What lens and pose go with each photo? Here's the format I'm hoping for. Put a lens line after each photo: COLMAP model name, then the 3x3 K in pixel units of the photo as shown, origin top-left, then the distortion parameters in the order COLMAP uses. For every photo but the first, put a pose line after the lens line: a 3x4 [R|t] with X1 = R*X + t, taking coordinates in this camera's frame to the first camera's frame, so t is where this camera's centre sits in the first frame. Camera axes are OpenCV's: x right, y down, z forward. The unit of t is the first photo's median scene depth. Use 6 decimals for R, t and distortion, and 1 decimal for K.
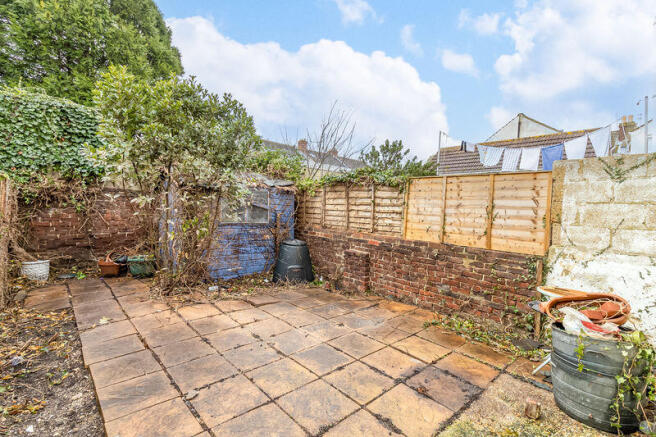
lens RADIAL K [[298.7, 0, 331.3], [0, 298.7, 221.2], [0, 0, 1]] dist [0.000665, 0.000503]
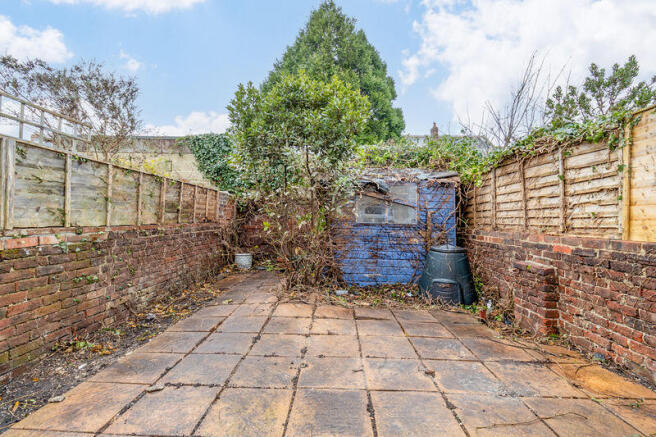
lens RADIAL K [[298.7, 0, 328.5], [0, 298.7, 216.8], [0, 0, 1]] dist [0.000665, 0.000503]
pose [[0.713856, -0.040985, -0.699092, 0.224308], [-0.013691, 0.997278, -0.072448, 0.057830], [0.700159, 0.061289, 0.711352, 0.295954]]
